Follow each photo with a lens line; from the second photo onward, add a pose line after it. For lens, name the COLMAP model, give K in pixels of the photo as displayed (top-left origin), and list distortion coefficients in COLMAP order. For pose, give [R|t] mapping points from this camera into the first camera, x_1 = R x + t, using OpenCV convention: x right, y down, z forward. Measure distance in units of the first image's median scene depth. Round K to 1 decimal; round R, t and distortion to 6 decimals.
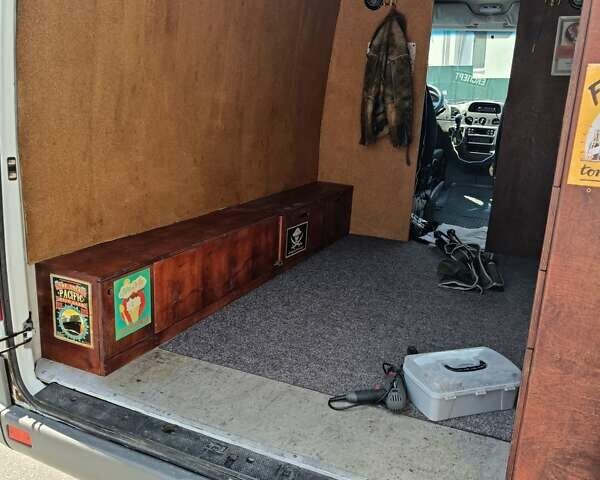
lens RADIAL K [[563.6, 0, 306.2], [0, 563.6, 240.6], [0, 0, 1]] dist [0.002233, -0.011635]
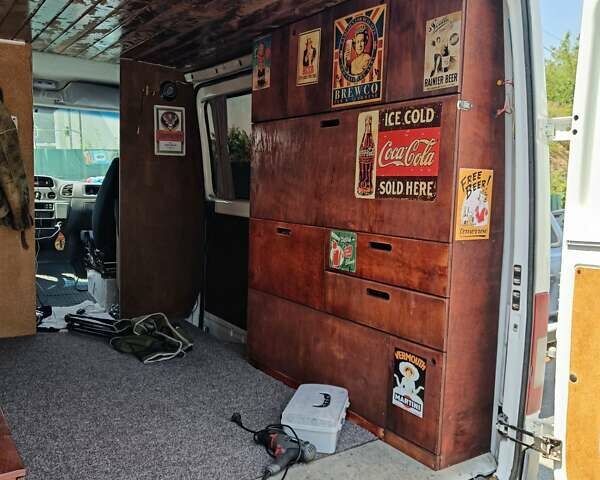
lens RADIAL K [[563.6, 0, 306.2], [0, 563.6, 240.6], [0, 0, 1]] dist [0.002233, -0.011635]
pose [[0.498651, -0.115074, 0.859131, -0.459749], [0.206432, 0.978397, 0.011234, -0.084374], [-0.841863, 0.171750, 0.511633, 0.219694]]
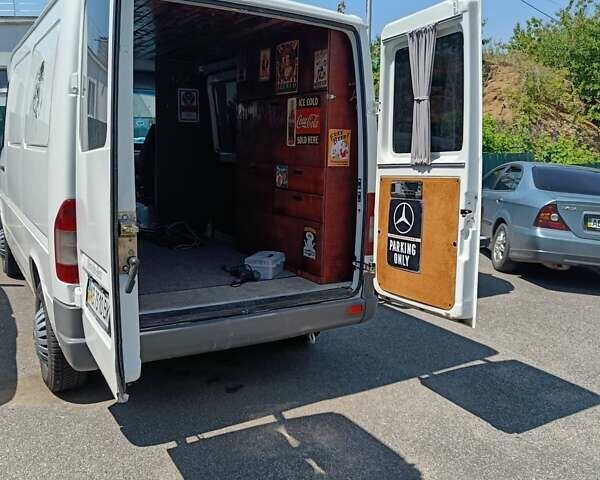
lens RADIAL K [[563.6, 0, 306.2], [0, 563.6, 240.6], [0, 0, 1]] dist [0.002233, -0.011635]
pose [[0.542546, -0.169748, 0.822697, -0.926660], [0.208509, 0.975933, 0.063859, 0.032045], [-0.813737, 0.136893, 0.564883, -0.255364]]
